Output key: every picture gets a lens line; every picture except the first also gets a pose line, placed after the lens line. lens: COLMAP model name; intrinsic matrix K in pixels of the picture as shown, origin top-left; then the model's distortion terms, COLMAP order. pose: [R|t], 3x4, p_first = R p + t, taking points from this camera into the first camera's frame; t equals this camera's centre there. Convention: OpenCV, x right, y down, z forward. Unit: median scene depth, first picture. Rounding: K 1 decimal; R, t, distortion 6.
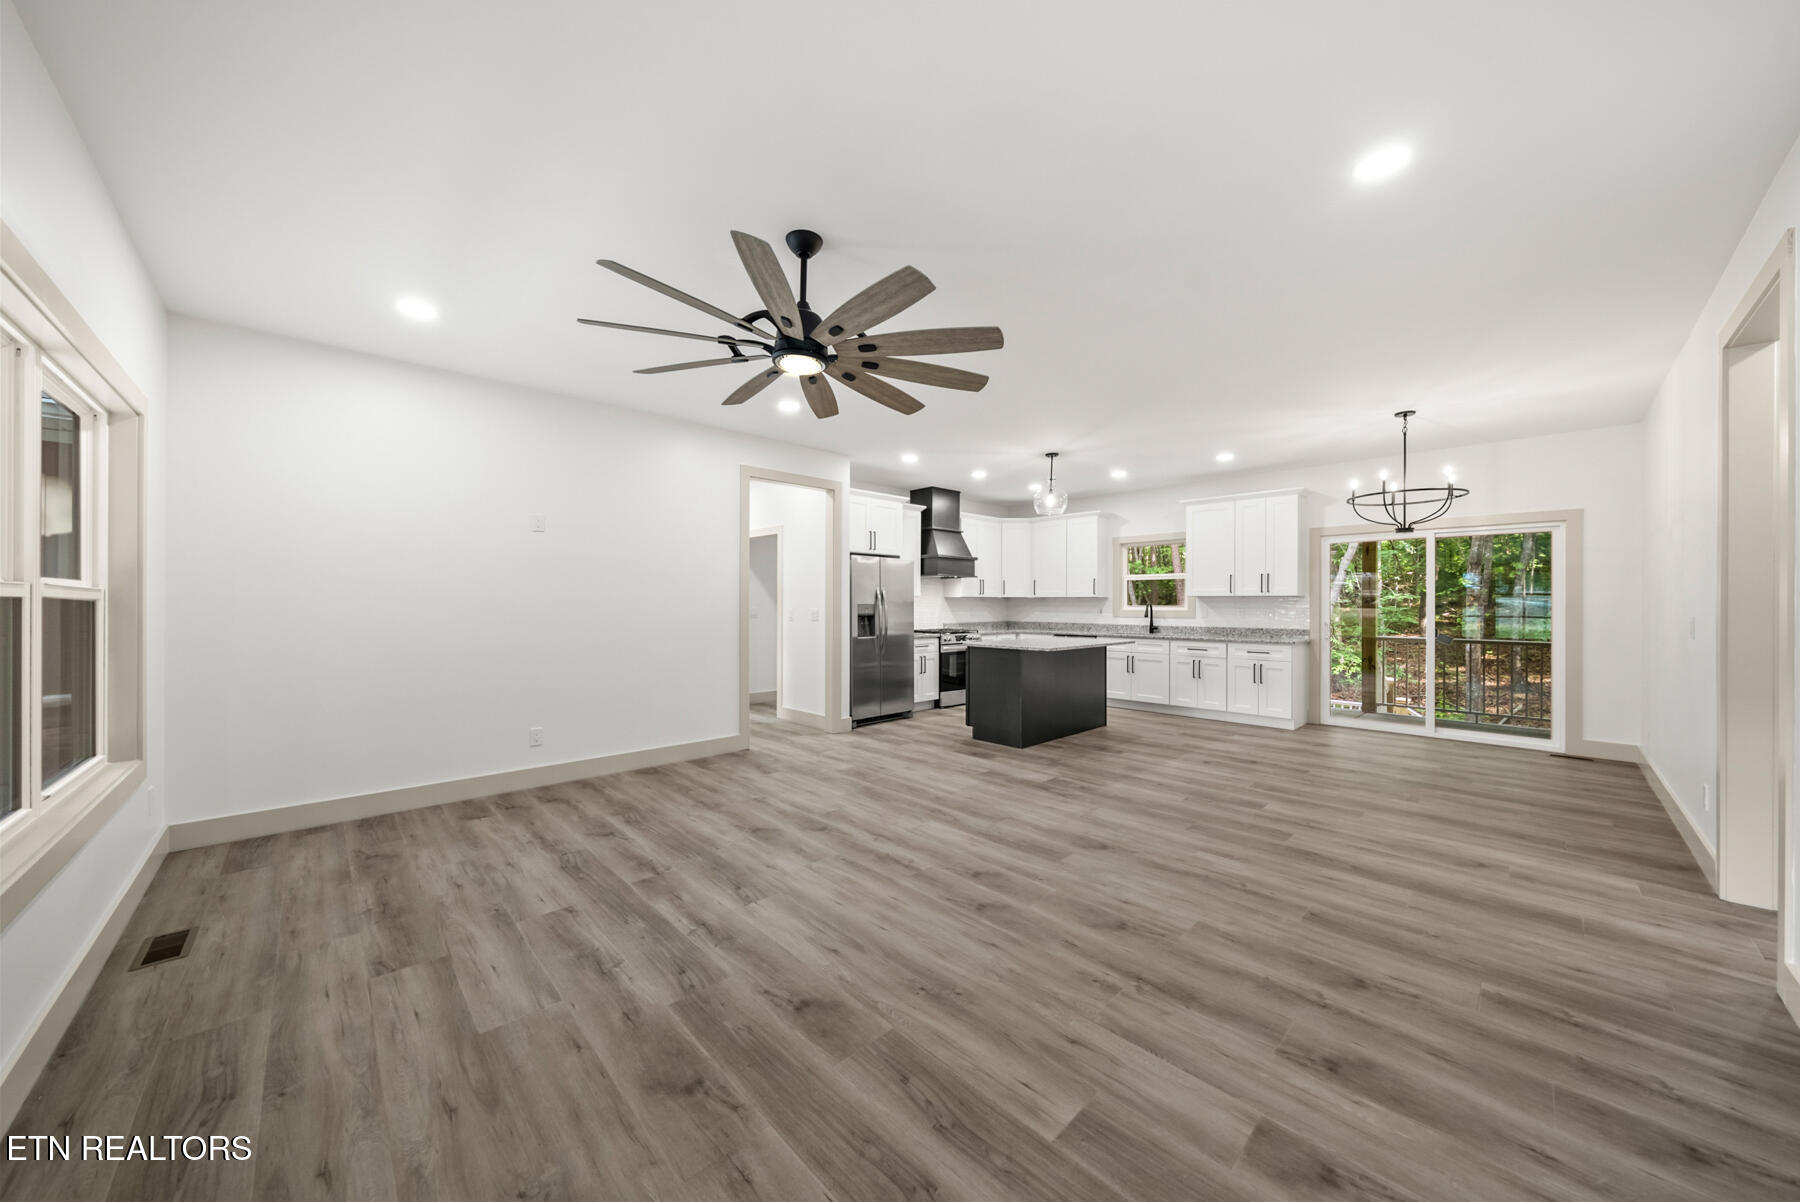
lens RADIAL K [[618.4, 0, 906.8], [0, 618.4, 603.7], [0, 0, 1]] dist [-0.003829, 0.000356]
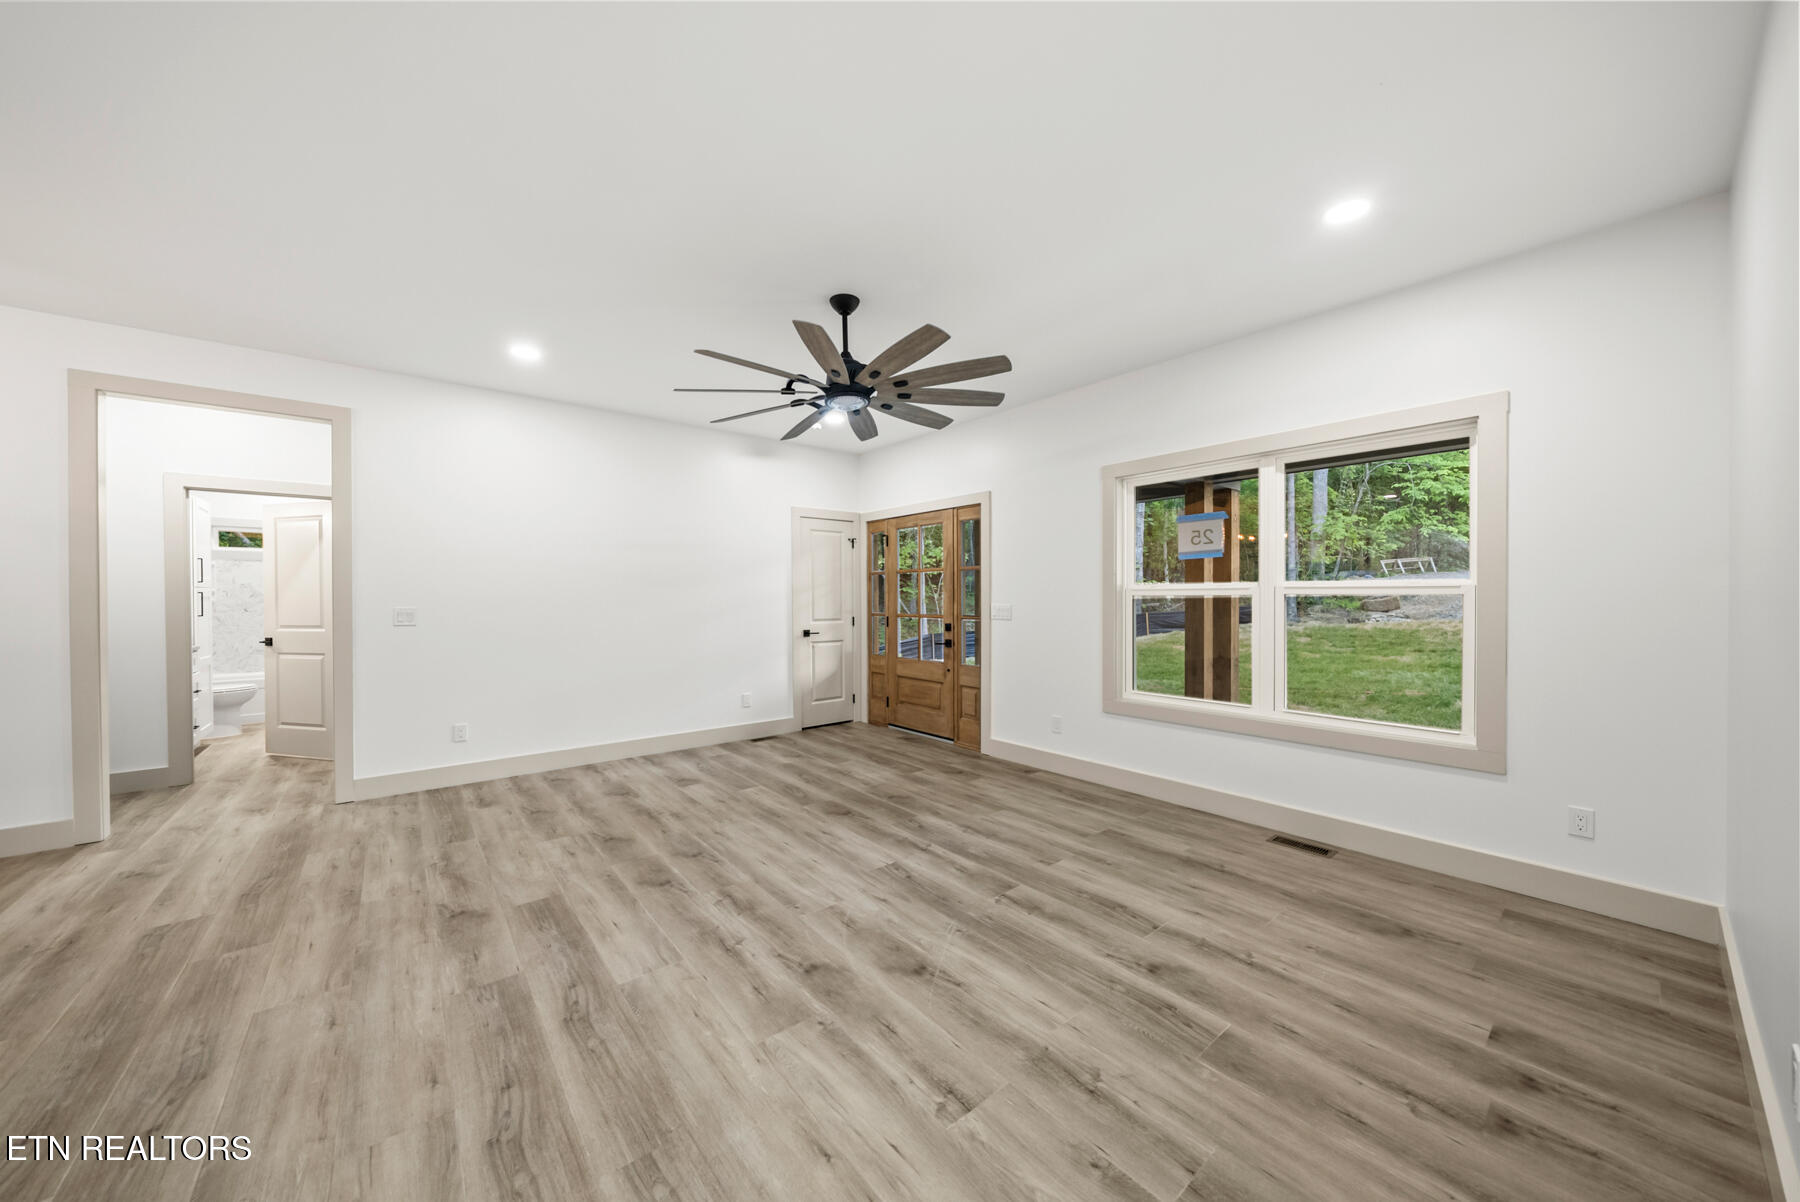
lens RADIAL K [[618.4, 0, 904.8], [0, 618.4, 595.9], [0, 0, 1]] dist [-0.003829, 0.000356]
pose [[-0.996950, 0.000766, 0.078042, -0.218126], [0.000612, 0.999998, -0.002005, -0.000968], [-0.078043, -0.001951, -0.996948, 1.269146]]
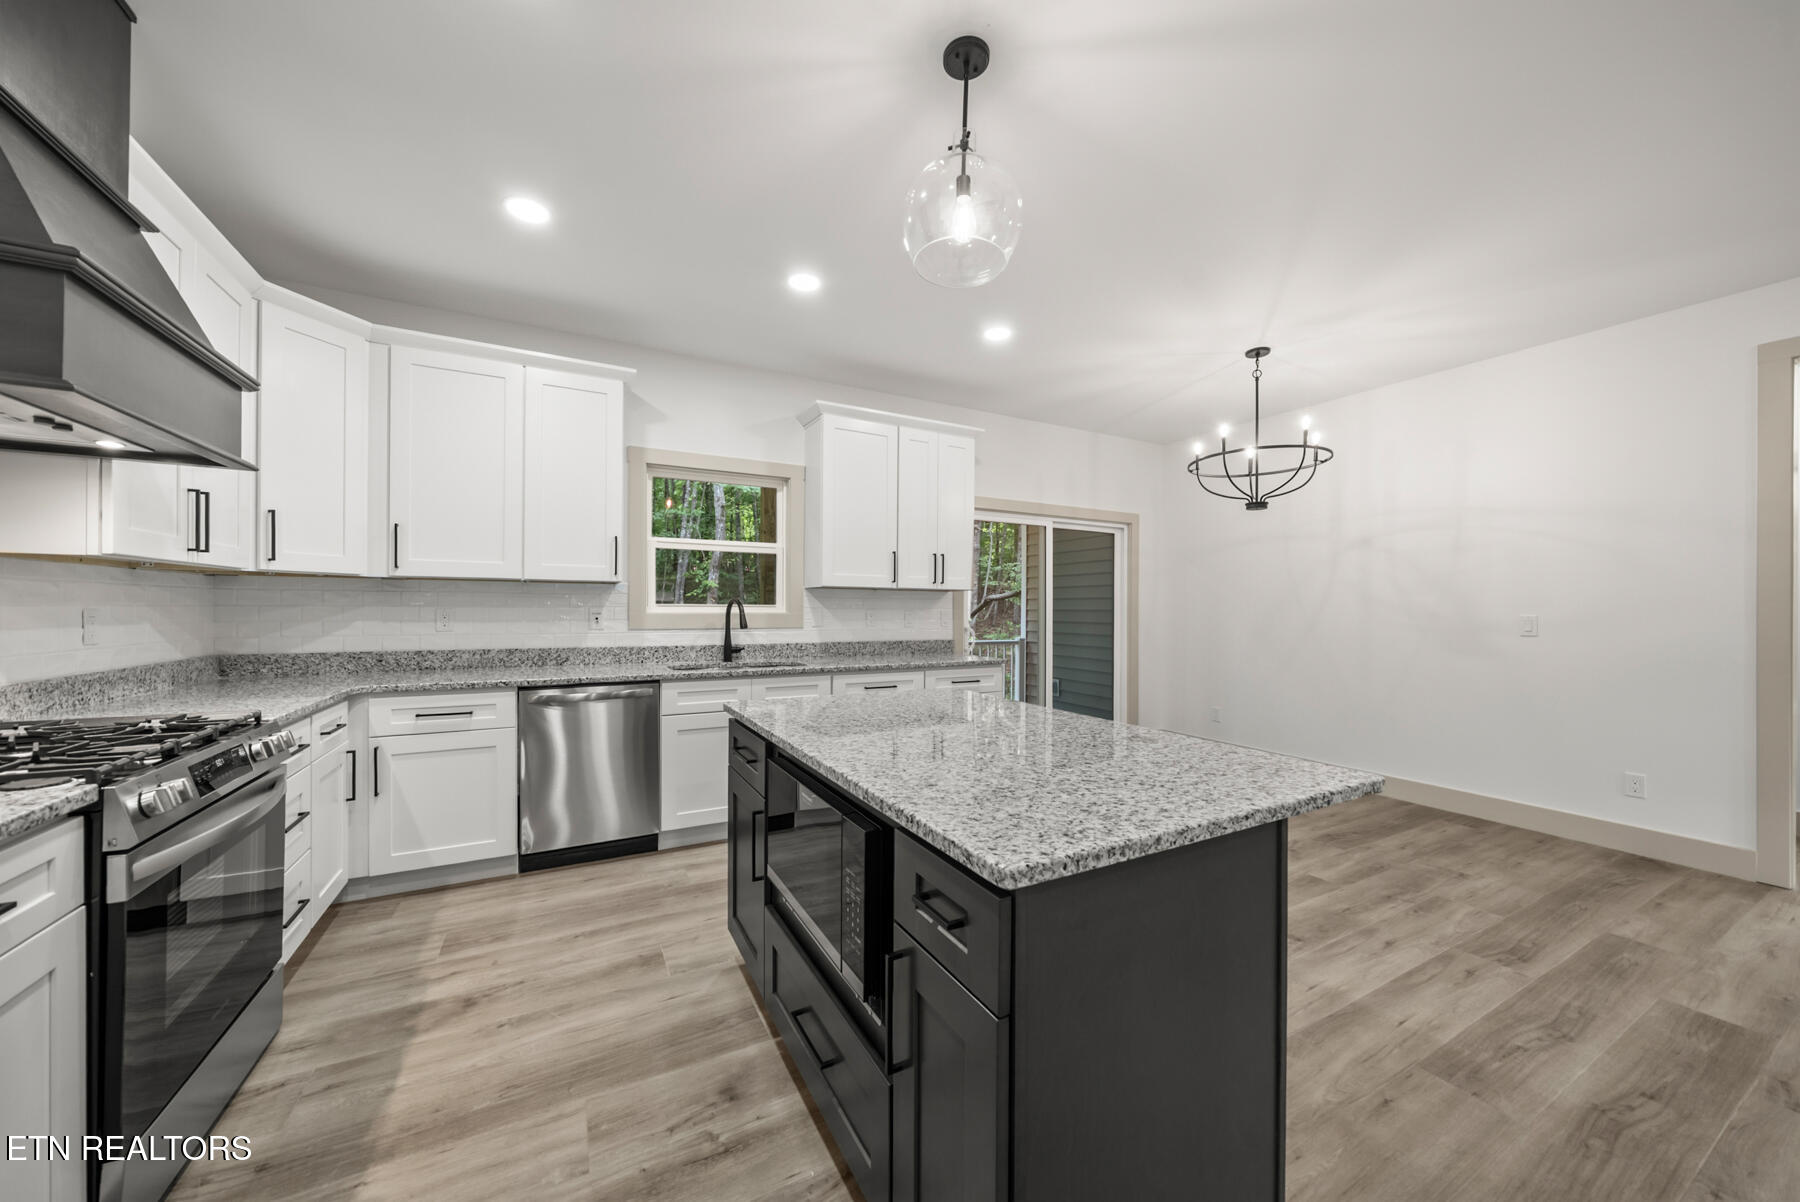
lens RADIAL K [[618.4, 0, 887.2], [0, 618.4, 613.3], [0, 0, 1]] dist [-0.003829, 0.000356]
pose [[0.282249, -0.008696, 0.959302, -0.056739], [-0.005252, 0.999930, 0.010610, 0.008014], [-0.959327, -0.008033, 0.282184, 1.318396]]
